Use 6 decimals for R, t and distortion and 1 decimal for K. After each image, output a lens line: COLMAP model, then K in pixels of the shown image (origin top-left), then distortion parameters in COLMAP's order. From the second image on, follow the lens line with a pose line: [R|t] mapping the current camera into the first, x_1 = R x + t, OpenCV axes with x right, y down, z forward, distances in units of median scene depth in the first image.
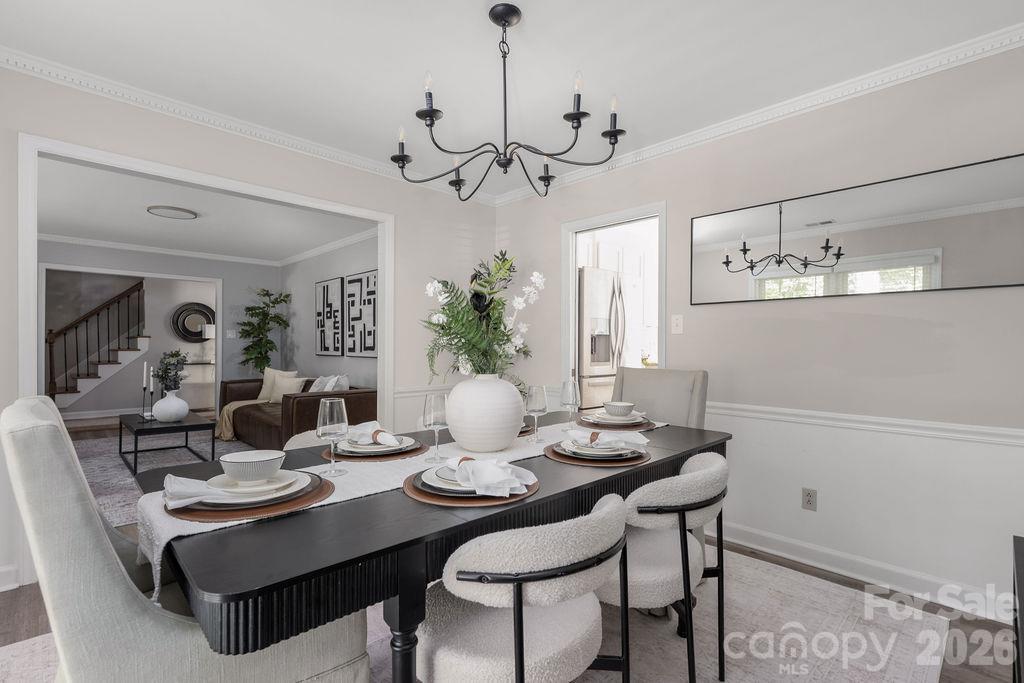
lens RADIAL K [[469.0, 0, 508.8], [0, 469.0, 344.2], [0, 0, 1]] dist [-0.004293, -0.000073]
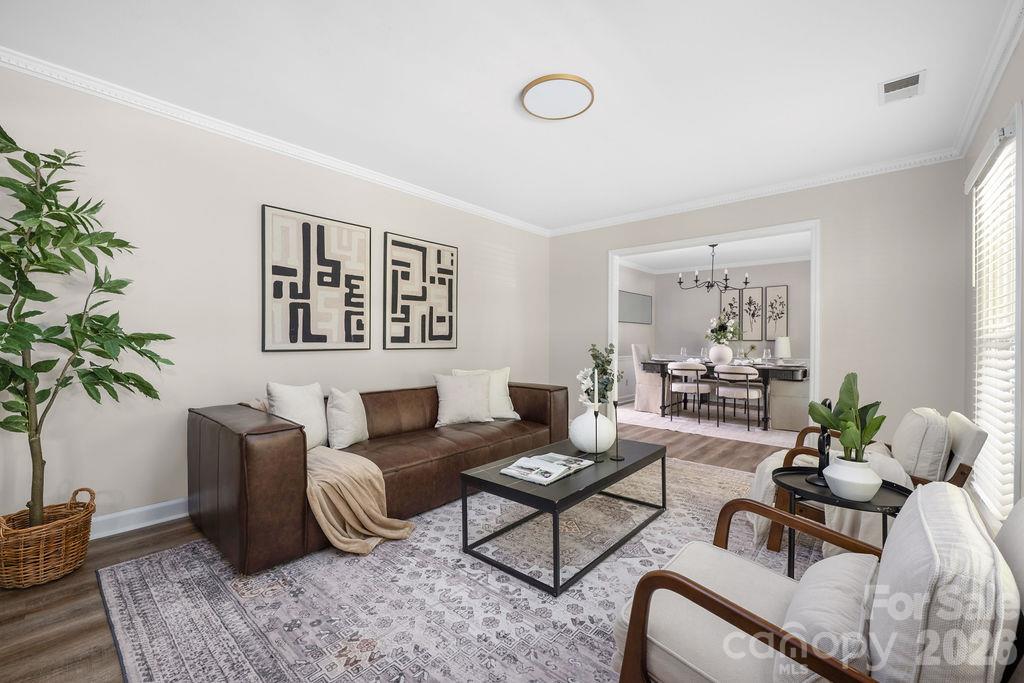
lens RADIAL K [[426.0, 0, 508.4], [0, 426.0, 339.6], [0, 0, 1]] dist [-0.000941, 0.000462]
pose [[-0.067755, 0.007202, 0.997676, -1.025880], [0.000981, 0.999974, -0.007152, 0.017455], [-0.997702, 0.000494, -0.067760, 0.907480]]
